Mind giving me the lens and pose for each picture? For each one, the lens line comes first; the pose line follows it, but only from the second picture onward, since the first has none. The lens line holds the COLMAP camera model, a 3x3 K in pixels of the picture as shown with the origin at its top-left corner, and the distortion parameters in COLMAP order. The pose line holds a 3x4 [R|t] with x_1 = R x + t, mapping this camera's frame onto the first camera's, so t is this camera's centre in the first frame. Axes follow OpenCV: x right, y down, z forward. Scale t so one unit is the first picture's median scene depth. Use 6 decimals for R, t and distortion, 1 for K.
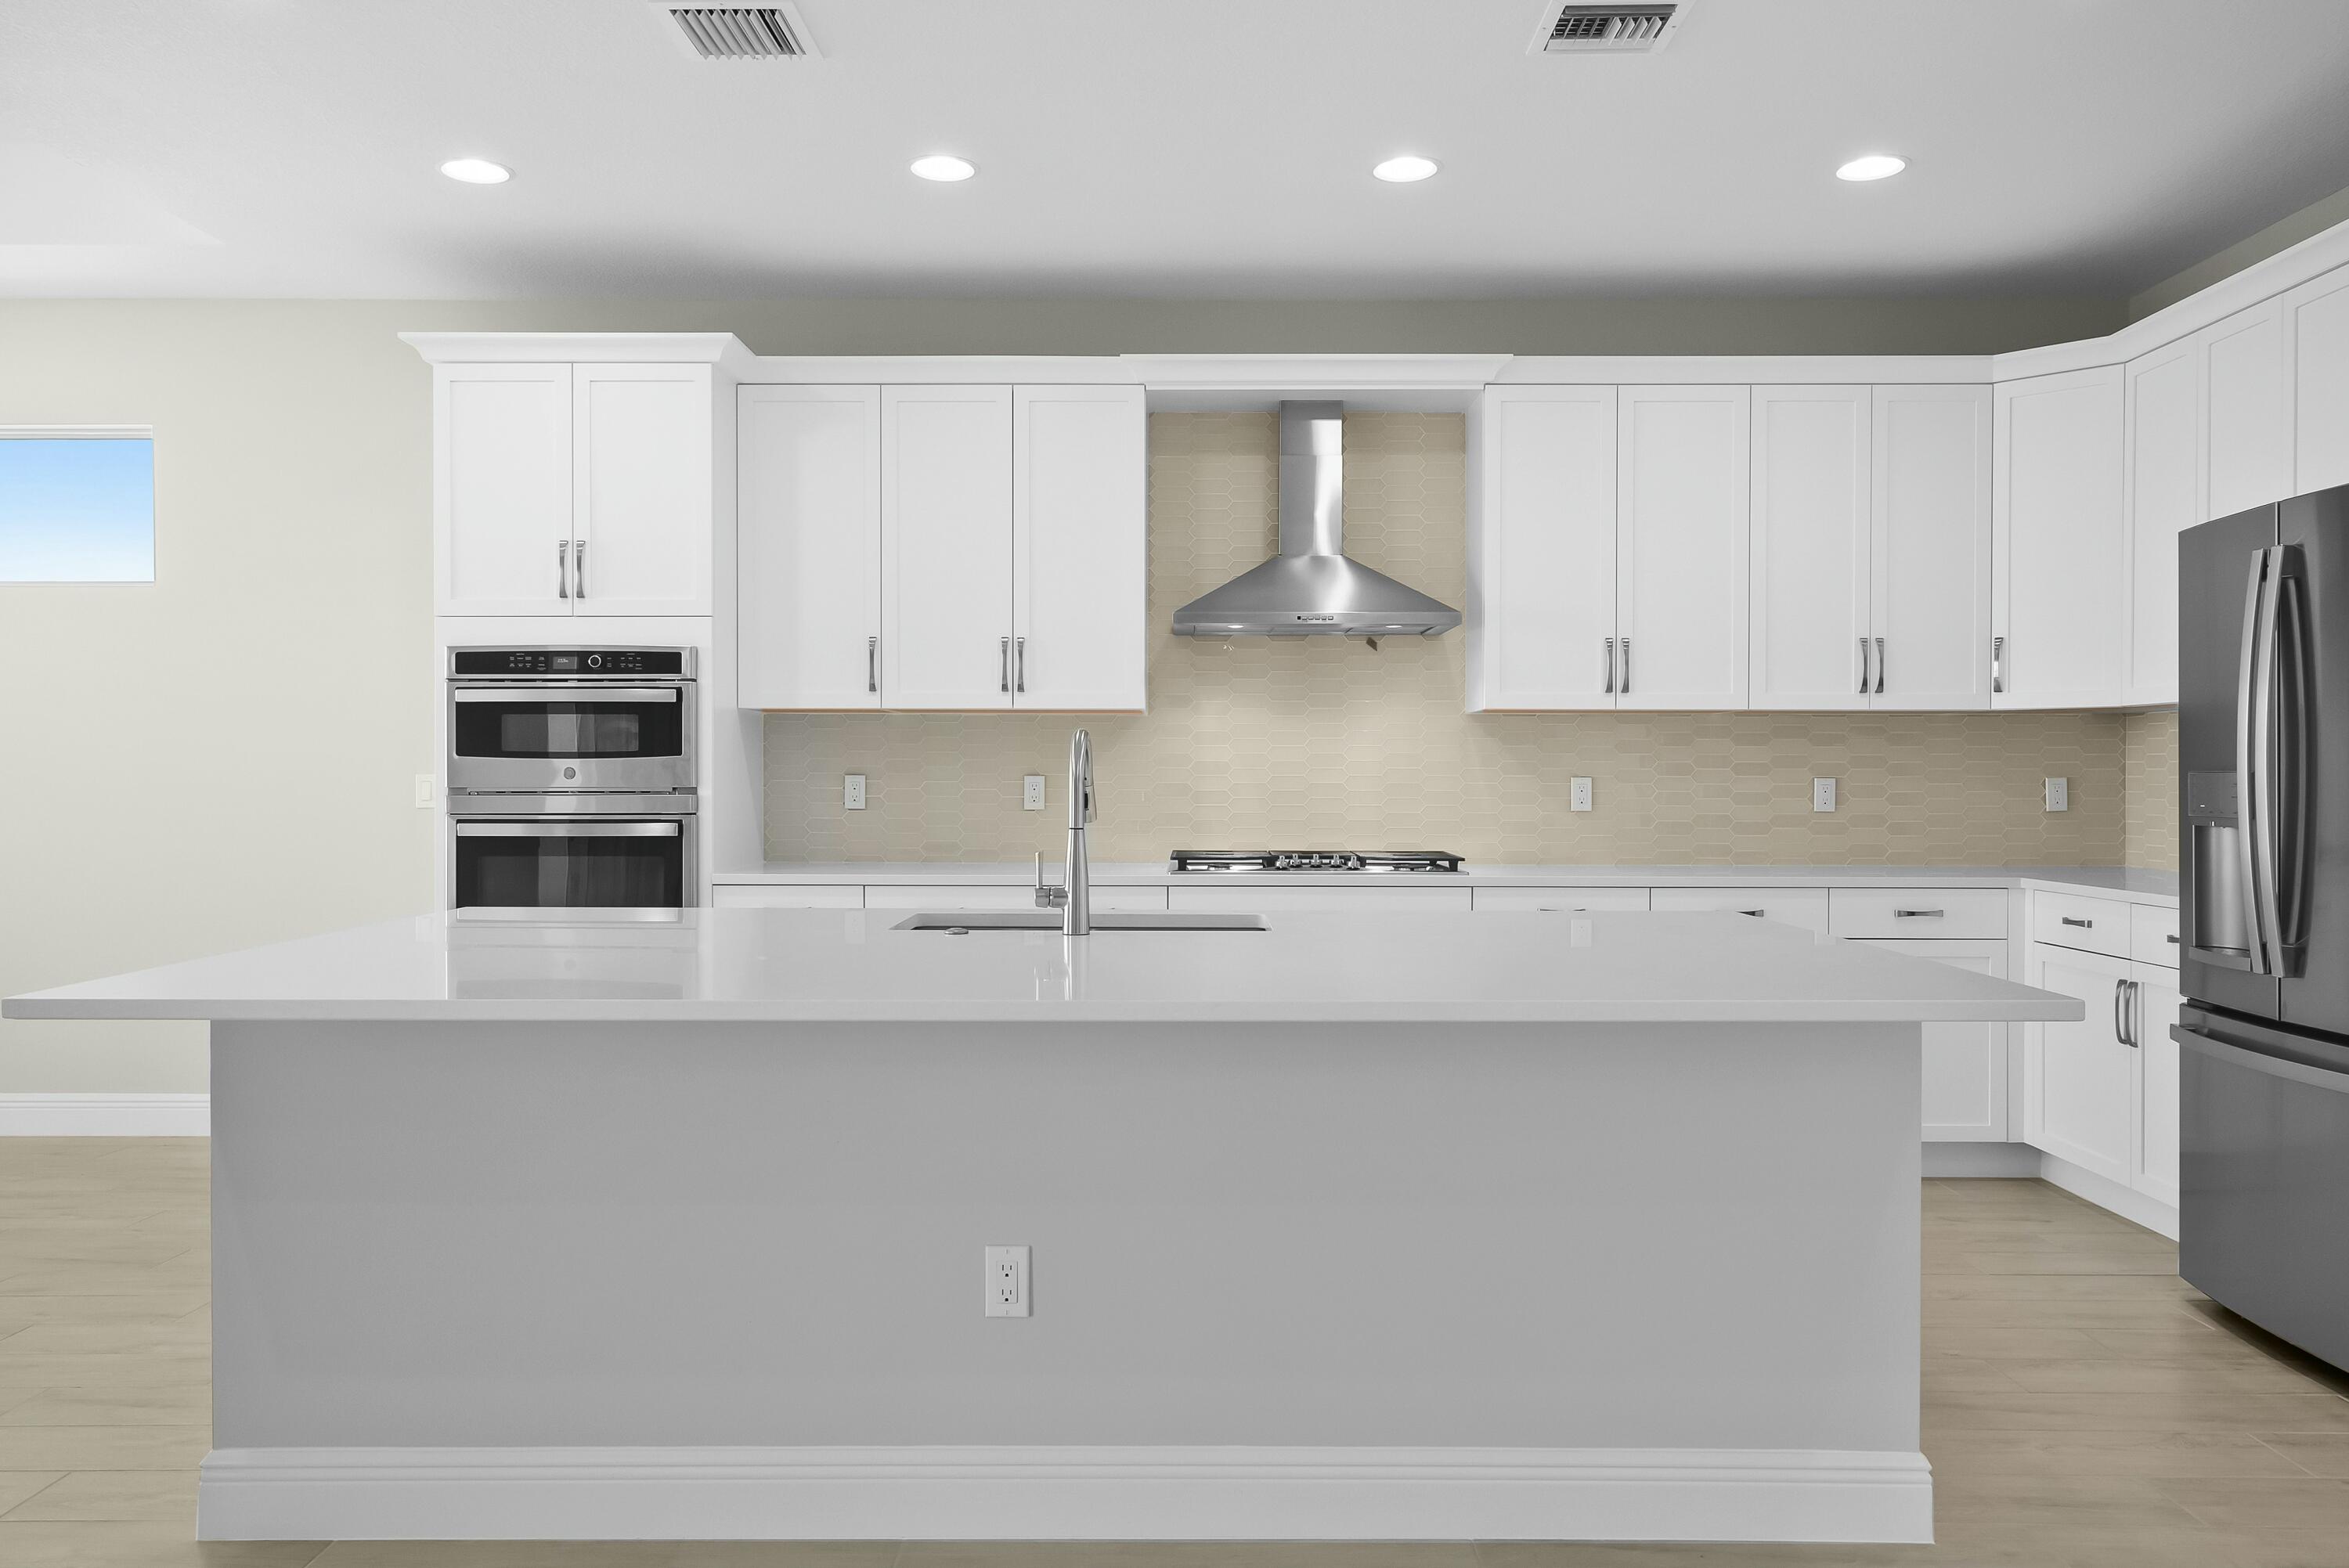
lens RADIAL K [[1720.7, 0, 1174.5], [0, 1720.7, 784.0], [0, 0, 1]] dist [0.003271, 0.002830]
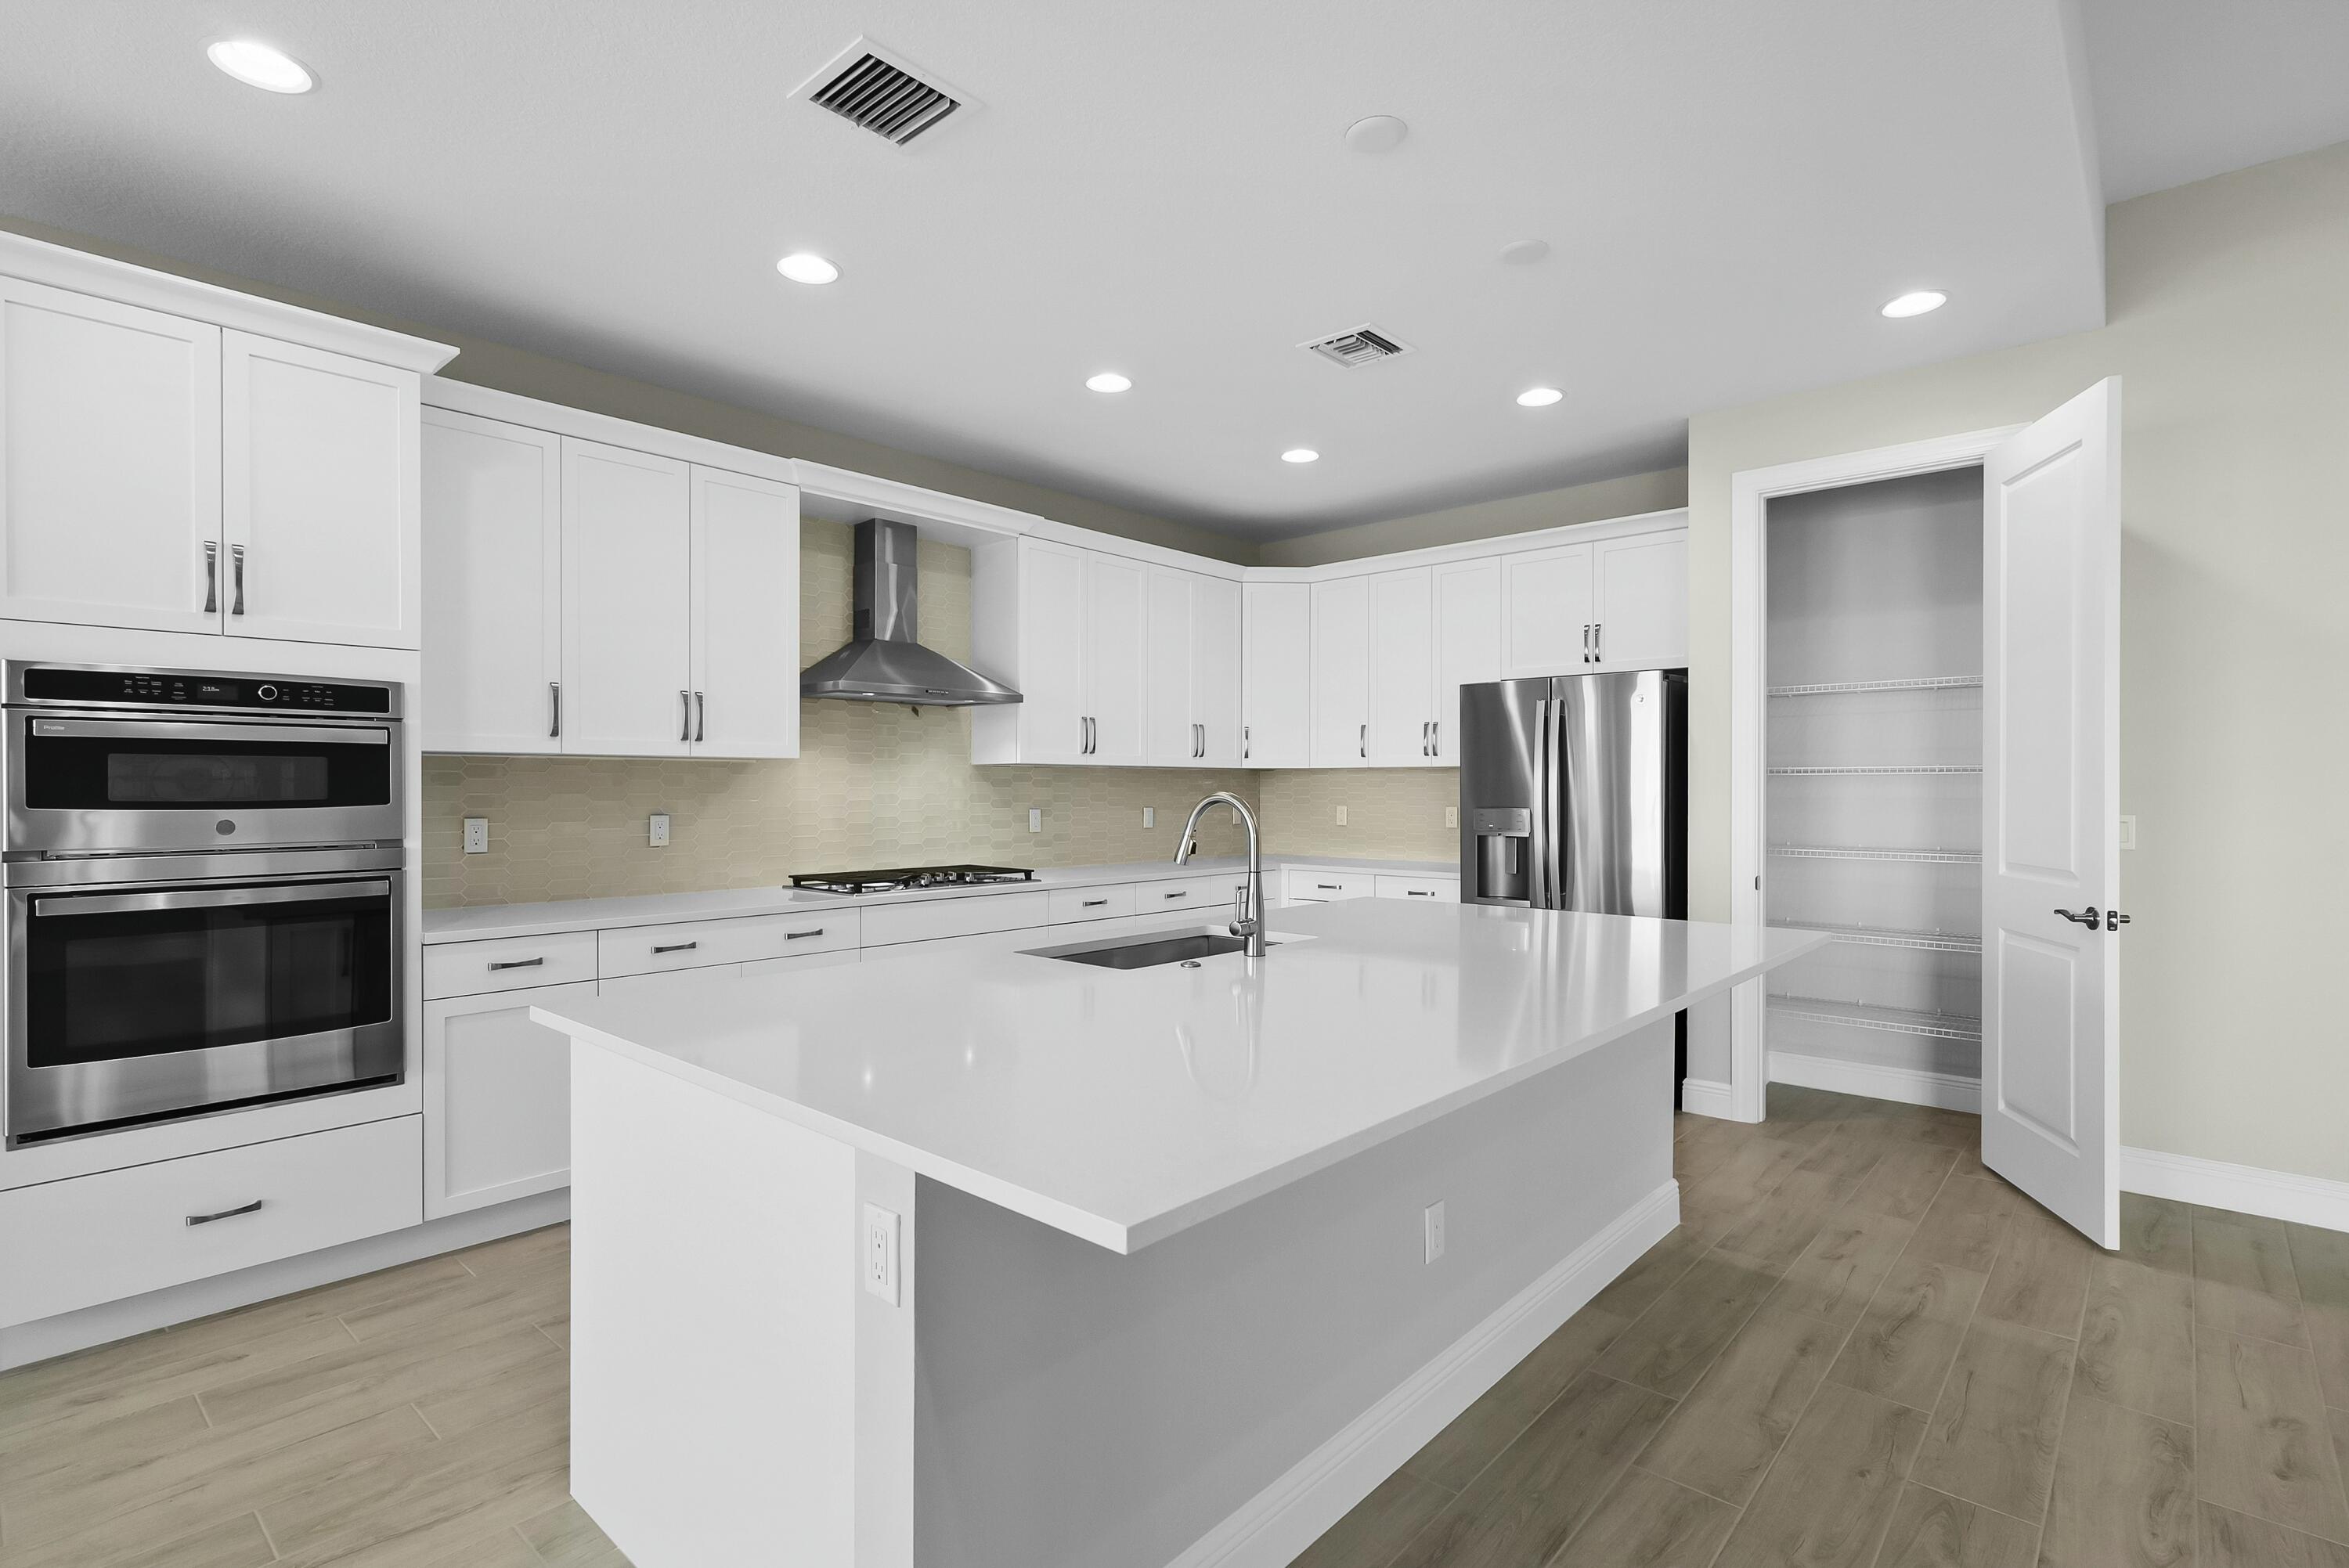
lens RADIAL K [[1119.8, 0, 1174.5], [0, 1119.8, 784.0], [0, 0, 1]] dist [0.001469, 0.000867]
pose [[0.666504, 0.001333, 0.745501, -0.445379], [0.004296, 0.999975, -0.005629, -0.021794], [-0.745489, 0.006954, 0.666481, 0.307215]]
